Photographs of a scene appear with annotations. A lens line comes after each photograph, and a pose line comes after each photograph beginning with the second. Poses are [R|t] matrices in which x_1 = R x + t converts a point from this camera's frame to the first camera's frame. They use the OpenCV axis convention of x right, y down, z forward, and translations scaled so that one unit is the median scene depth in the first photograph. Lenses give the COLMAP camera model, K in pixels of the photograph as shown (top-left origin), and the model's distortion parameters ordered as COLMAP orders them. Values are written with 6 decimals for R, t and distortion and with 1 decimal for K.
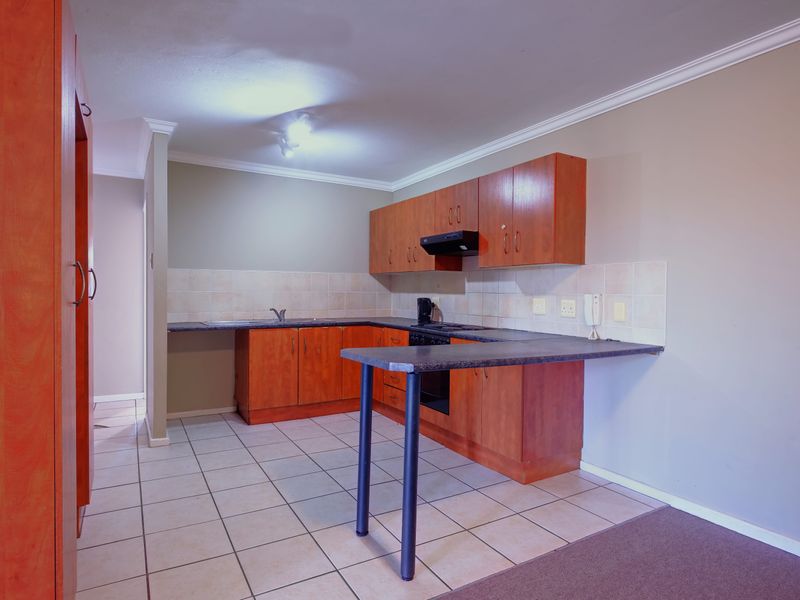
lens RADIAL K [[457.7, 0, 398.5], [0, 457.7, 293.9], [0, 0, 1]] dist [0.004669, 0.000381]
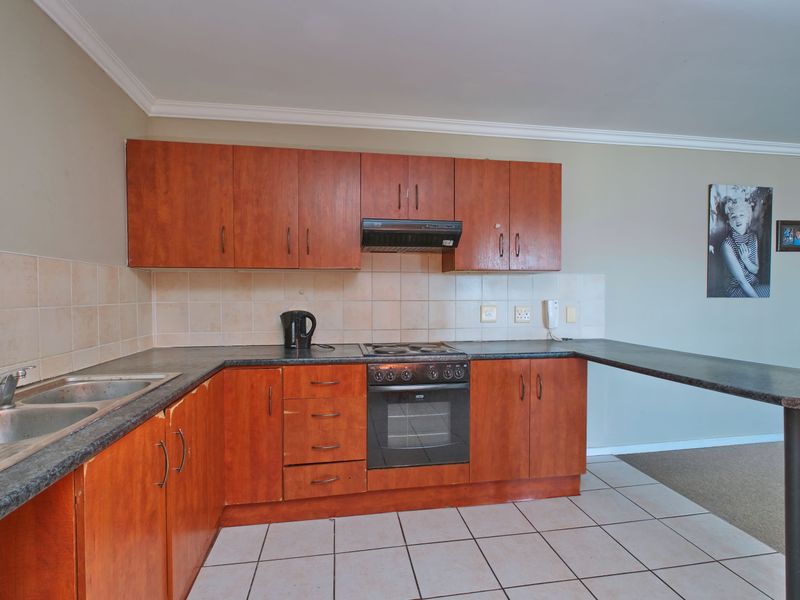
lens RADIAL K [[392.7, 0, 398.6], [0, 392.7, 306.8], [0, 0, 1]] dist [-0.006095, 0.000116]
pose [[0.371789, -0.035522, 0.927637, -0.512755], [0.011348, 0.999367, 0.033720, -0.016848], [-0.928248, -0.002010, 0.371956, 0.841256]]
